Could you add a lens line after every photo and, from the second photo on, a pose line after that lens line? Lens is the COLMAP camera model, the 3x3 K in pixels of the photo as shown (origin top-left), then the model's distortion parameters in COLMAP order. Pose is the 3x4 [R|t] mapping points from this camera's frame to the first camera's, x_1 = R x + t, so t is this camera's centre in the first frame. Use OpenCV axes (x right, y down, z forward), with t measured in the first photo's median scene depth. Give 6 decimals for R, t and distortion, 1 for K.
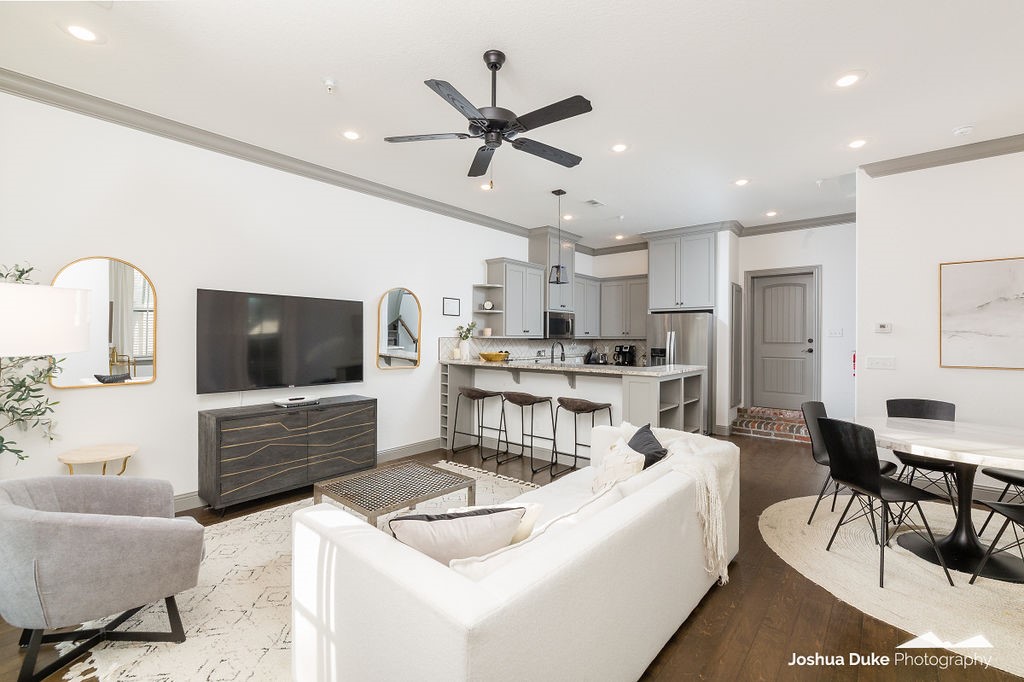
lens RADIAL K [[443.4, 0, 511.5], [0, 443.4, 338.0], [0, 0, 1]] dist [-0.003919, -0.001019]
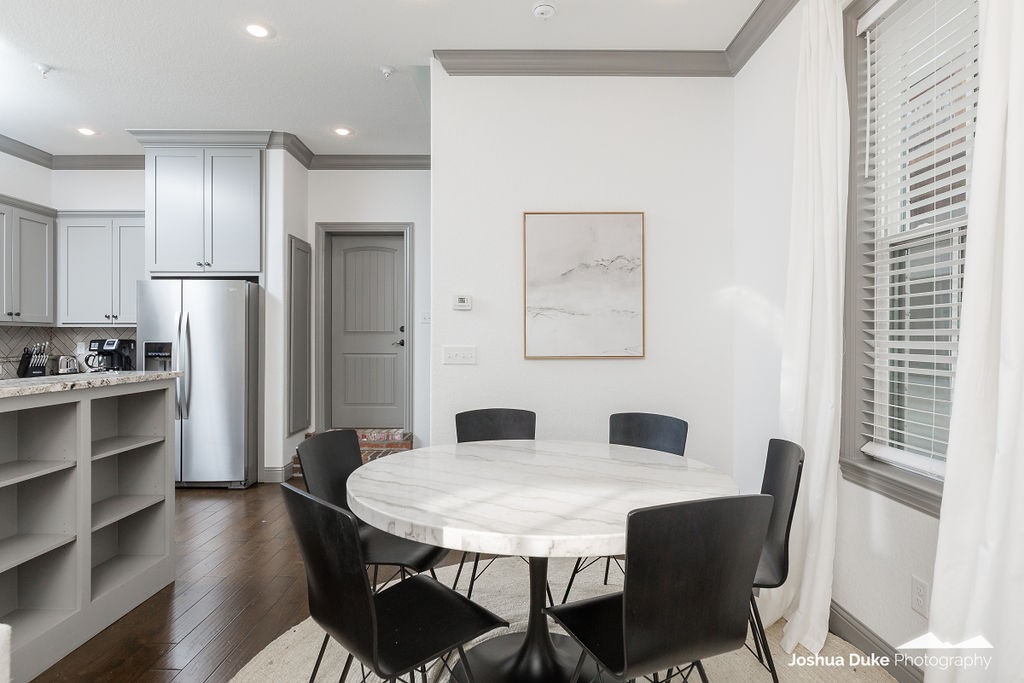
lens RADIAL K [[552.8, 0, 513.8], [0, 552.8, 337.8], [0, 0, 1]] dist [-0.001771, -0.000290]
pose [[0.761560, -0.004948, 0.648075, 0.232484], [0.003633, 0.999988, 0.003366, 0.017990], [-0.648084, -0.000209, 0.761569, 0.203090]]
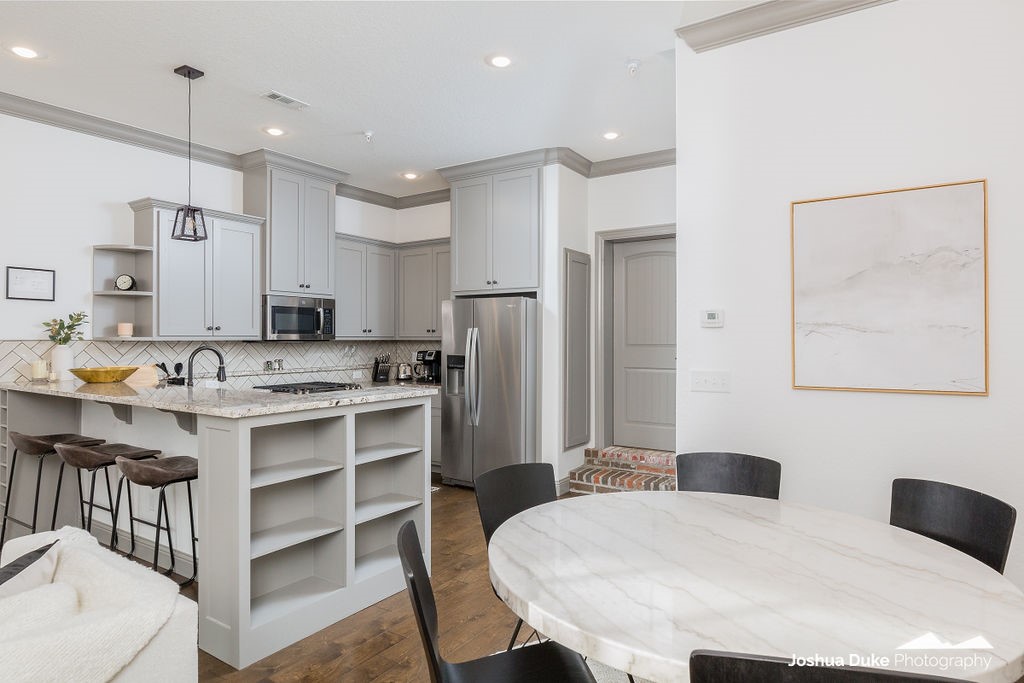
lens RADIAL K [[596.6, 0, 510.0], [0, 596.6, 337.3], [0, 0, 1]] dist [-0.004467, 0.000593]
pose [[0.993315, -0.005679, 0.115295, 0.323031], [0.005907, 0.999981, -0.001633, 0.000374], [-0.115283, 0.002303, 0.993330, 0.179332]]
